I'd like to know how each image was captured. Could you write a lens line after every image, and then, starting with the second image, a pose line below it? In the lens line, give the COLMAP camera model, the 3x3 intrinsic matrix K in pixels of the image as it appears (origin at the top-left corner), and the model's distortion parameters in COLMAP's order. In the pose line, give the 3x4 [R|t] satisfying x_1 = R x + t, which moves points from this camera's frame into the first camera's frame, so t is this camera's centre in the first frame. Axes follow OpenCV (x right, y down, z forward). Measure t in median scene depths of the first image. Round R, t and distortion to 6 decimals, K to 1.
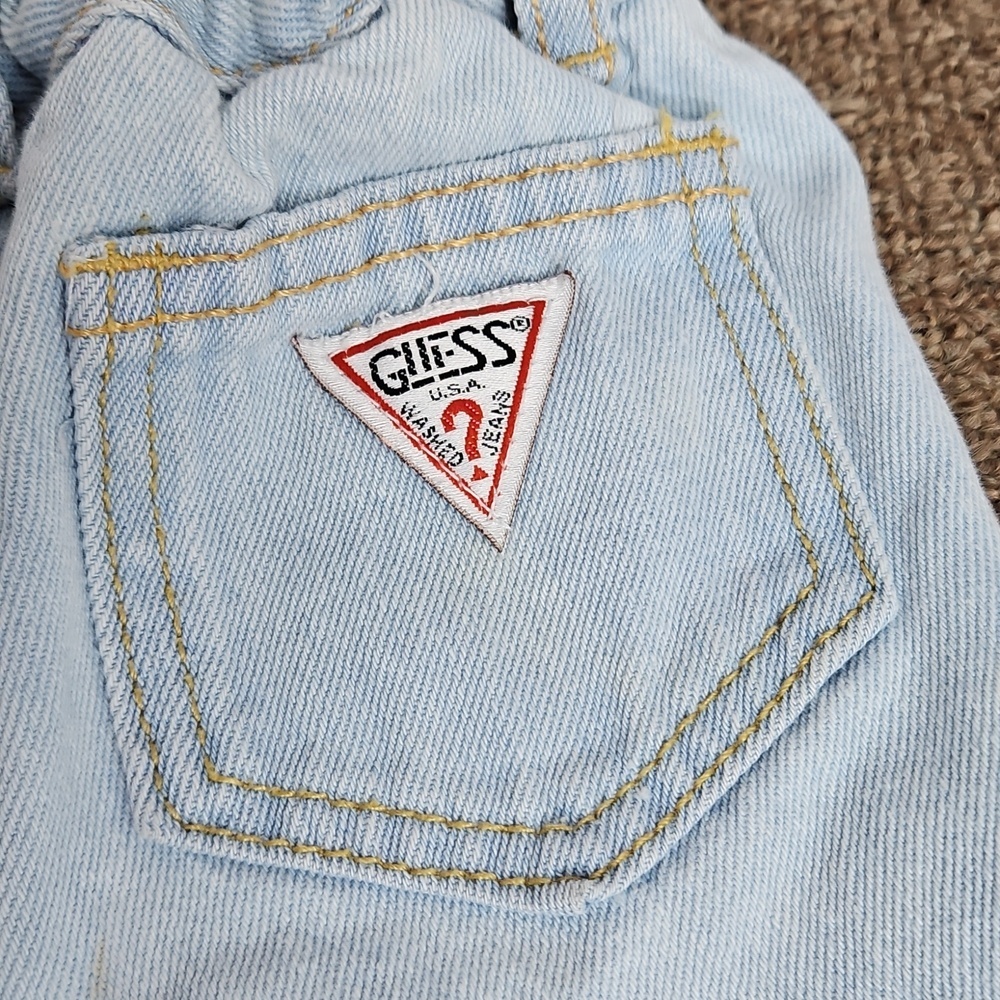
lens RADIAL K [[1291.7, 0, 500.6], [0, 1291.7, 466.7], [0, 0, 1]] dist [0.081140, -0.241214]
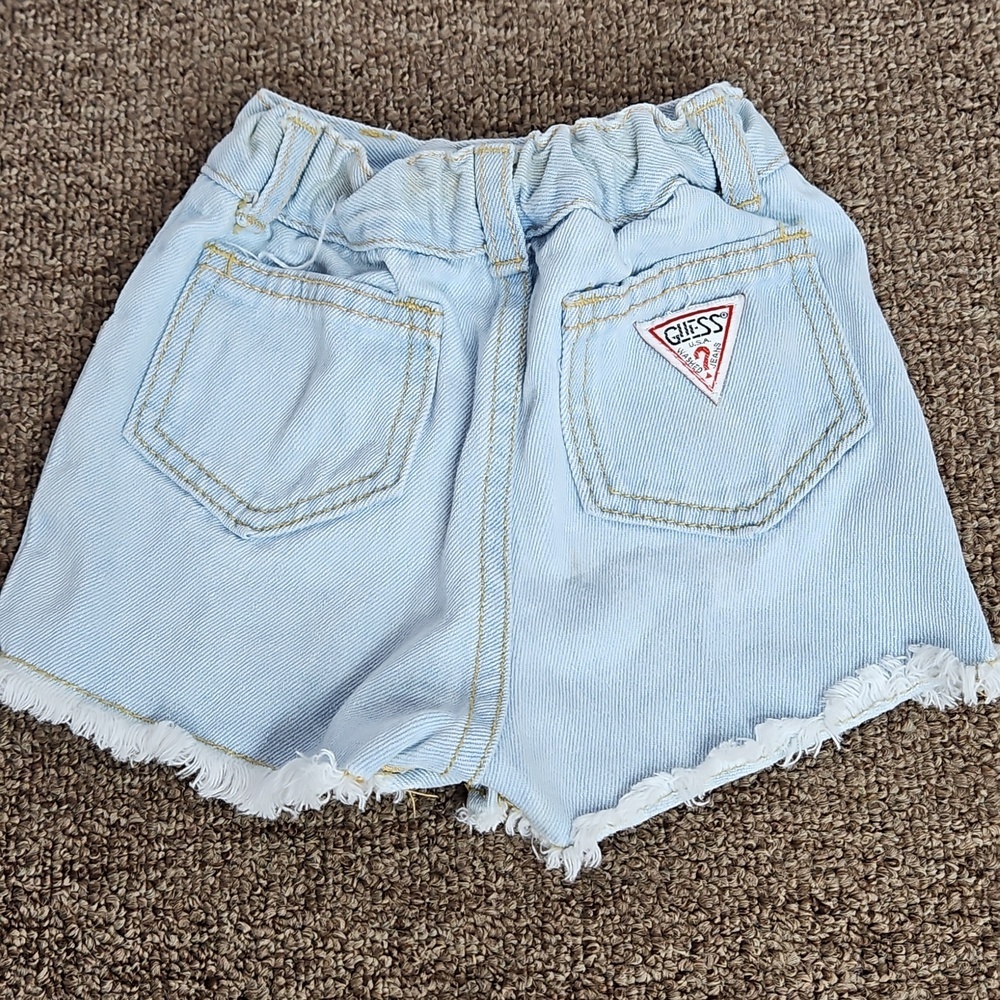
lens RADIAL K [[1291.7, 0, 500.6], [0, 1291.7, 466.7], [0, 0, 1]] dist [0.081140, -0.241214]
pose [[0.999322, -0.015547, -0.033360, -0.343448], [0.019256, 0.993303, 0.113925, -0.114720], [0.031365, -0.114490, 0.992929, -1.566225]]
